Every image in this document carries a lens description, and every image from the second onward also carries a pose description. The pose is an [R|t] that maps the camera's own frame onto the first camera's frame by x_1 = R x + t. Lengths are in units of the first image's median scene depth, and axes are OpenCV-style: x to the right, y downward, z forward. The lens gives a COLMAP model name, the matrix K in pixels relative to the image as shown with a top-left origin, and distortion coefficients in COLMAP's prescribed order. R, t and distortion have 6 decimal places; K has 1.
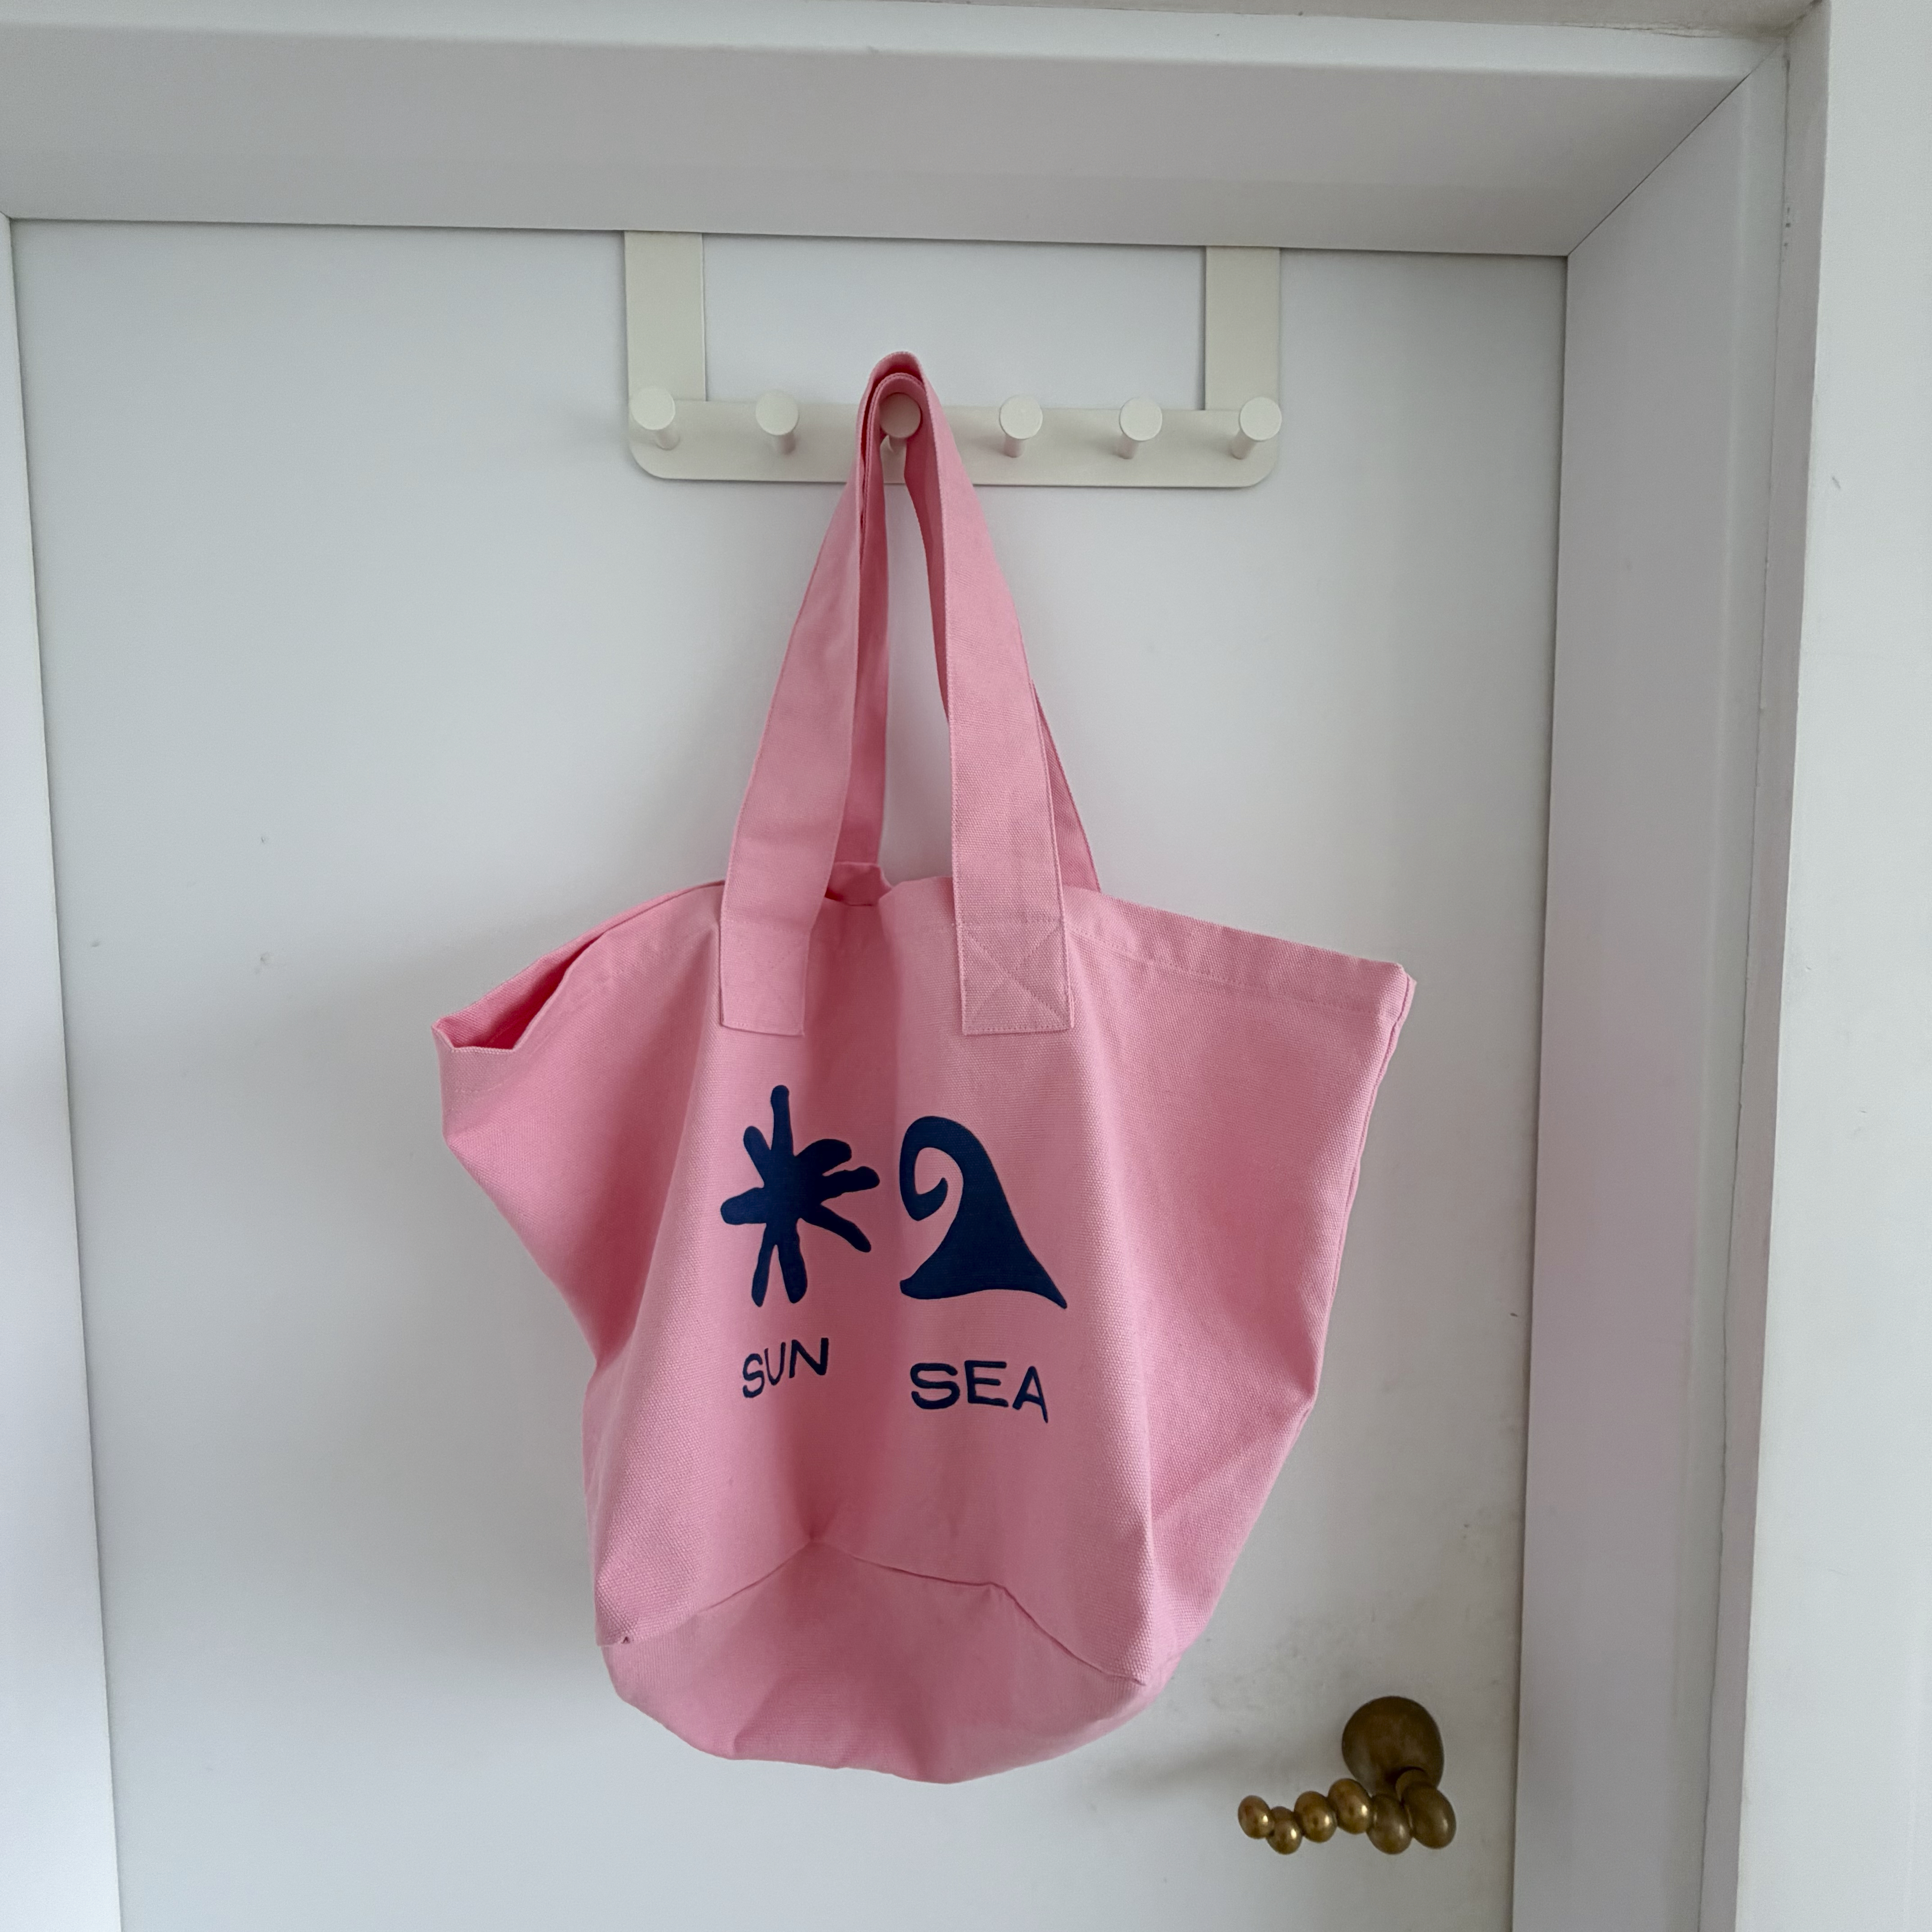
lens RADIAL K [[1070.6, 0, 964.1], [0, 1070.6, 954.1], [0, 0, 1]] dist [0.000464, -0.000354]
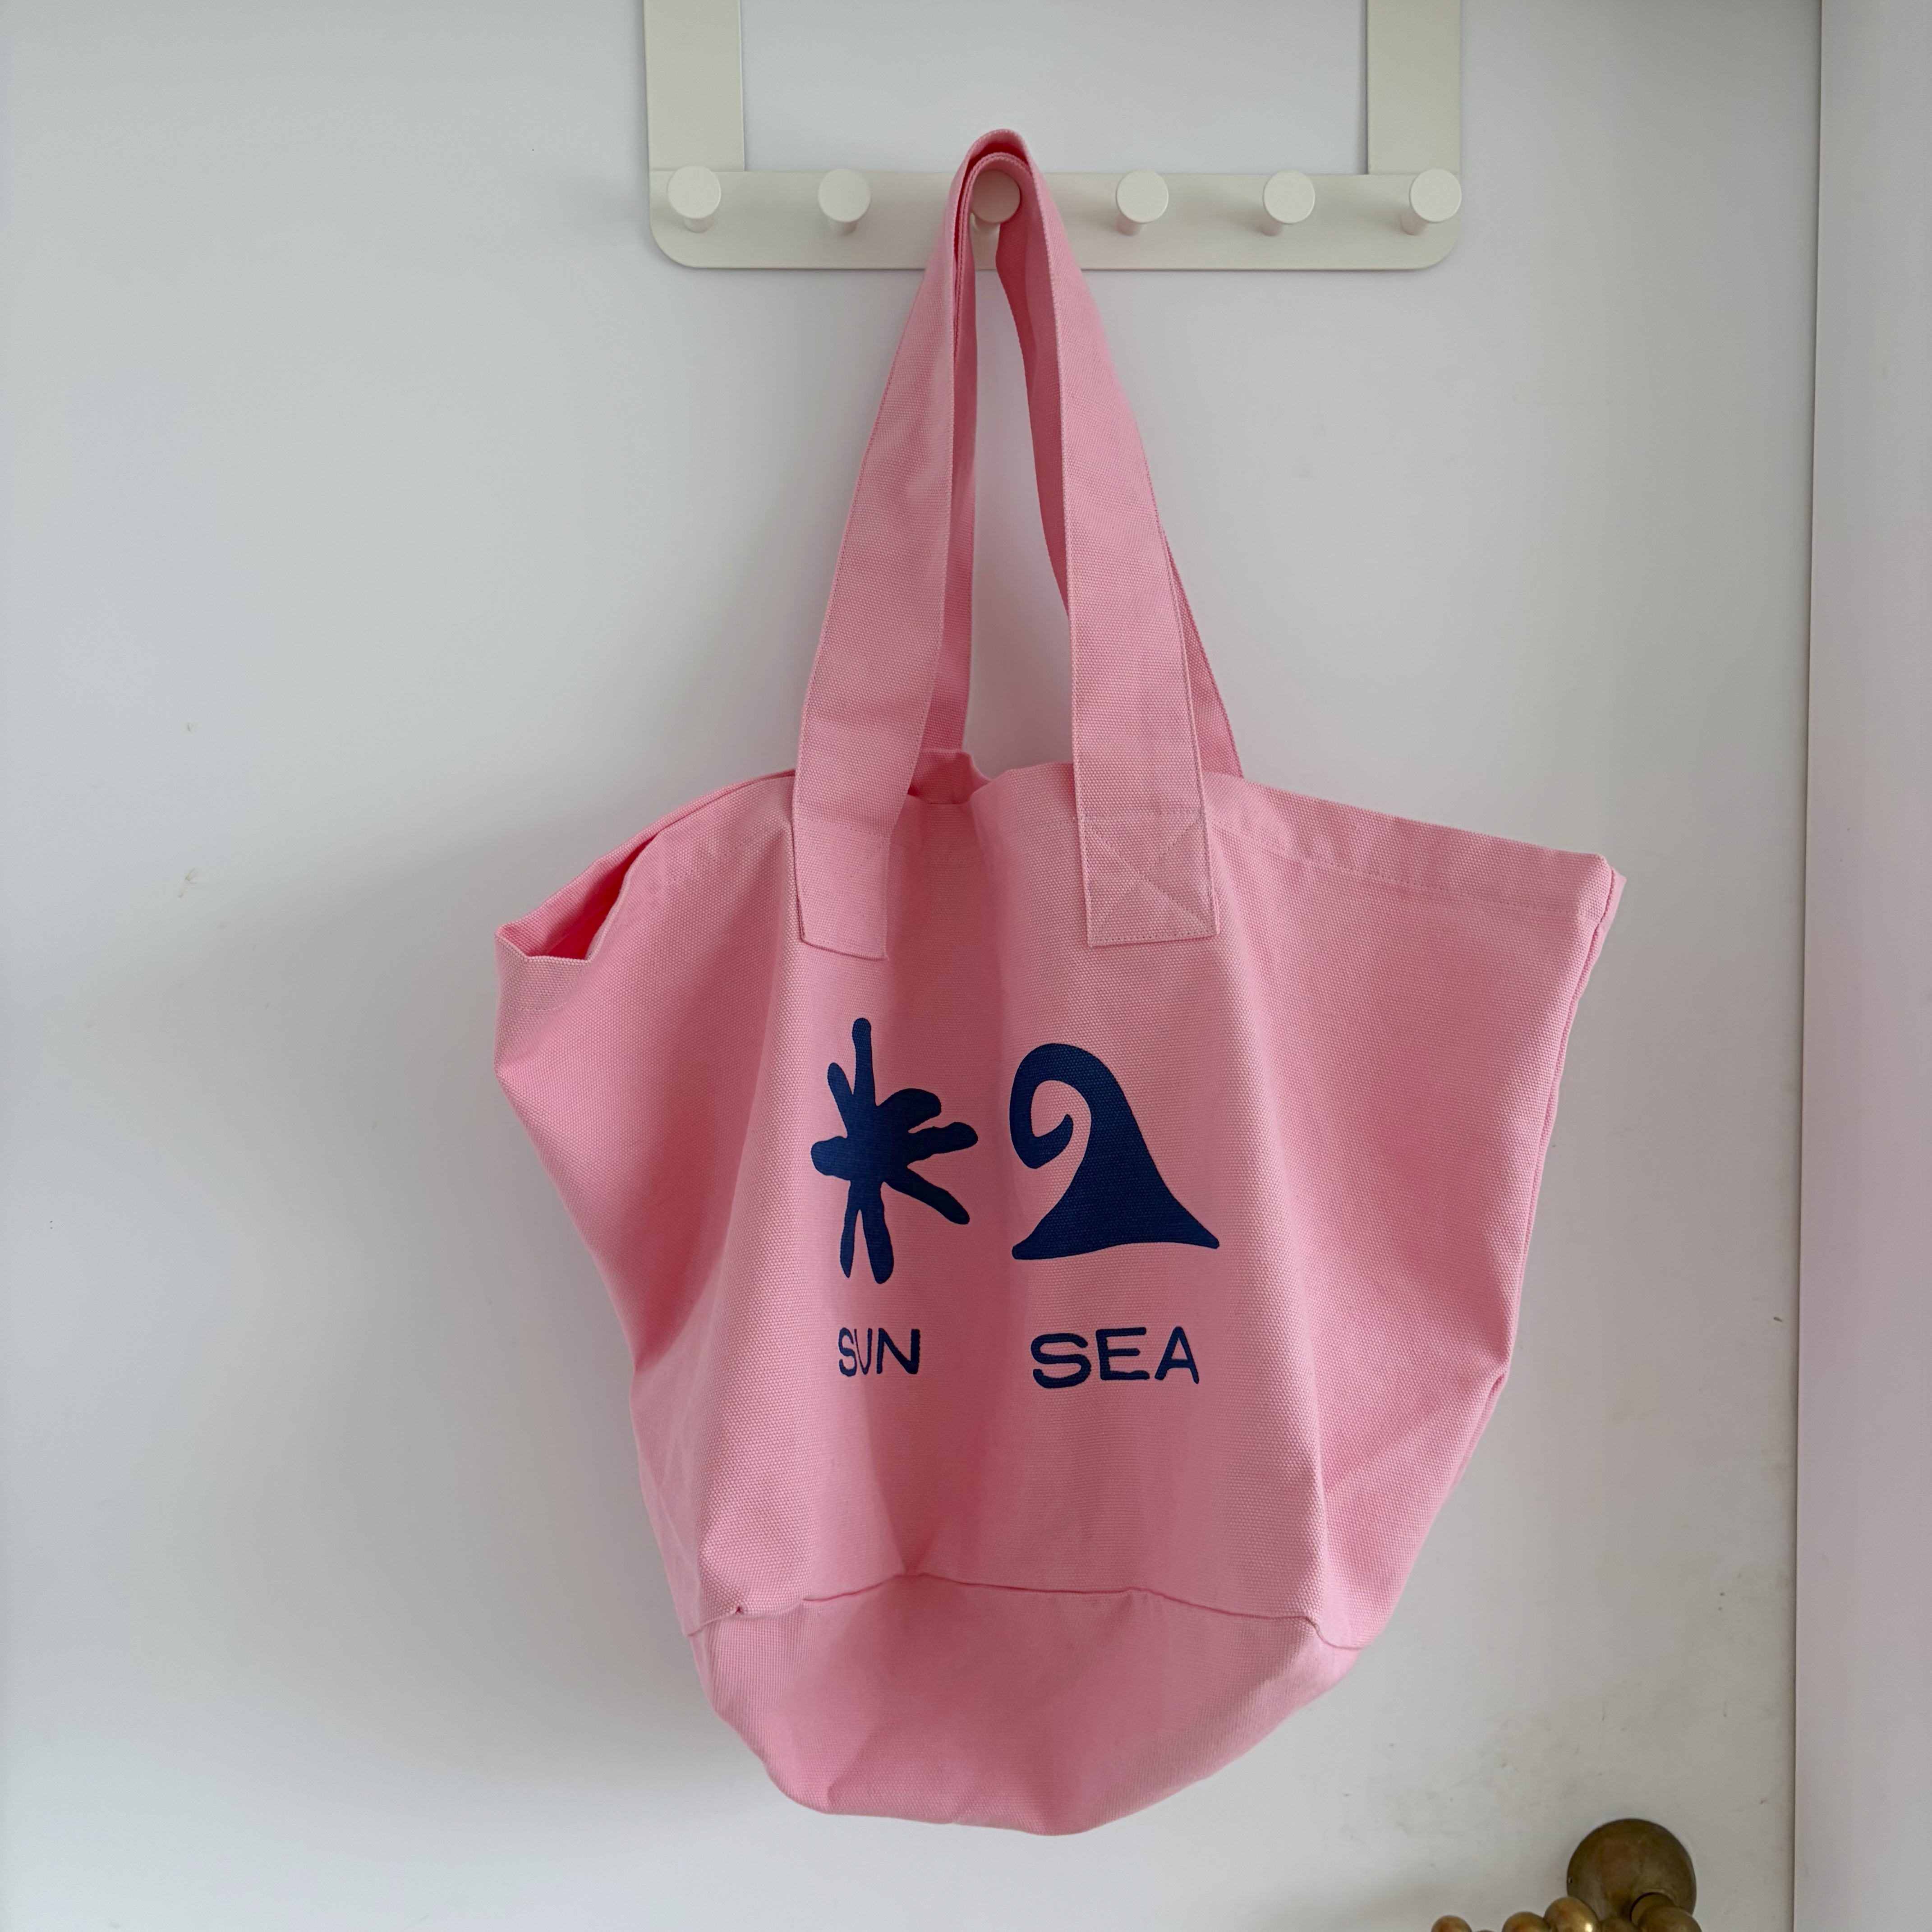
lens RADIAL K [[1976.8, 0, 966.0], [0, 1976.8, 966.0], [0, 0, 1]] dist [0.069921, -0.100507]
pose [[0.999811, -0.013786, 0.013743, -0.117972], [0.013689, 0.999881, 0.007105, 0.076883], [-0.013839, -0.006915, 0.999880, -0.557195]]
